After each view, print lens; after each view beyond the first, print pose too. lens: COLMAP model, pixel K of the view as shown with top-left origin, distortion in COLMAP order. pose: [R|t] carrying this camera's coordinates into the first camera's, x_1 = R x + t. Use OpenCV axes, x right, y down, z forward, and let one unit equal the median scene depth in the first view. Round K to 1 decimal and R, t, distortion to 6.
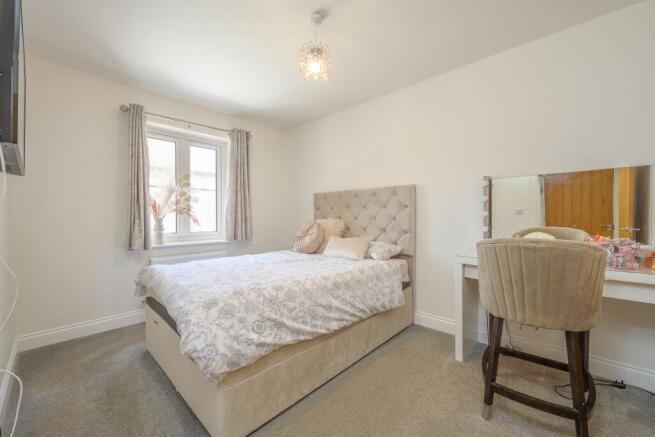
lens RADIAL K [[260.7, 0, 327.5], [0, 260.7, 218.5], [0, 0, 1]] dist [-0.005116, 0.000051]
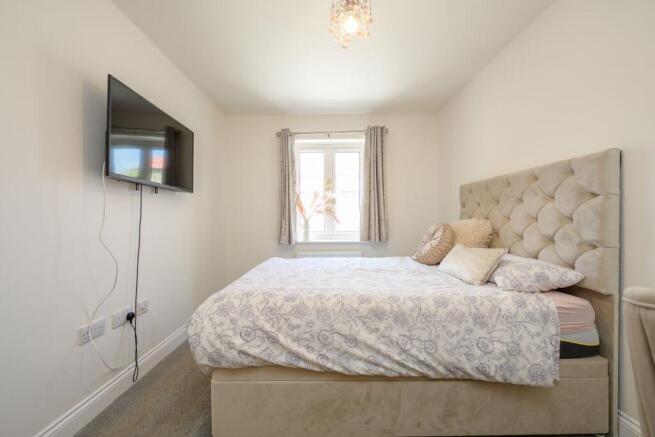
lens RADIAL K [[260.7, 0, 327.5], [0, 260.7, 218.5], [0, 0, 1]] dist [-0.005116, 0.000051]
pose [[0.681782, -0.002116, -0.731552, 0.350838], [0.002947, 0.999996, -0.000147, -0.003173], [0.731549, -0.002056, 0.681786, 0.310511]]
